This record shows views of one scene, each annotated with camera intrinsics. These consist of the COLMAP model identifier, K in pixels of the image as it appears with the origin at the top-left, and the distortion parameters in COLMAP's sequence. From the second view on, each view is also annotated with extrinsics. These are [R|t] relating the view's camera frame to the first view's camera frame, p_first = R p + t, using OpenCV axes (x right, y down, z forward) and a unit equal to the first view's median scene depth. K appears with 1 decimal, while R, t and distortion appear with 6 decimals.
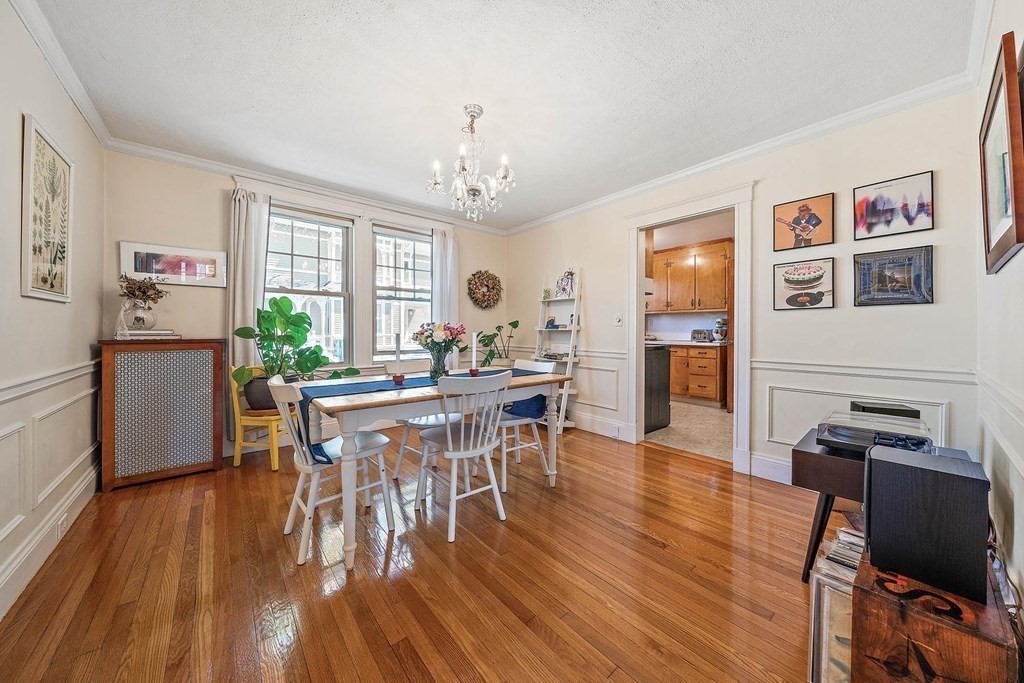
lens RADIAL K [[352.4, 0, 516.9], [0, 352.4, 333.1], [0, 0, 1]] dist [-0.005745, -0.000370]
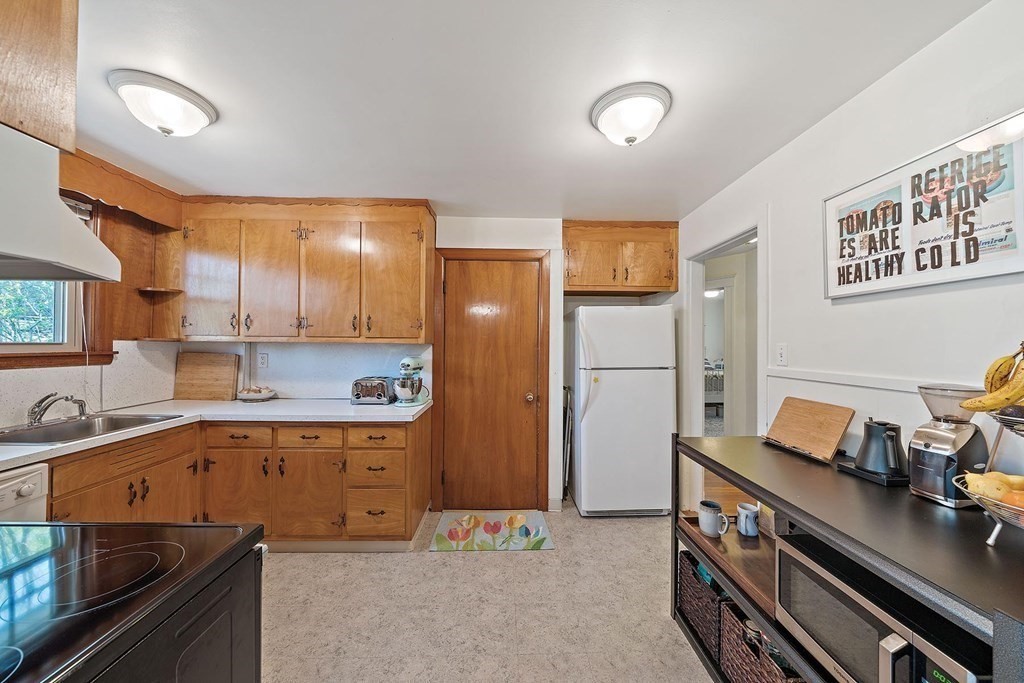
lens RADIAL K [[346.6, 0, 511.1], [0, 346.6, 346.6], [0, 0, 1]] dist [0.000481, 0.000015]
pose [[0.632989, 0.002091, 0.774158, 0.276806], [0.000544, 0.999995, -0.003146, -0.053900], [-0.774160, 0.002412, 0.632985, 0.554258]]
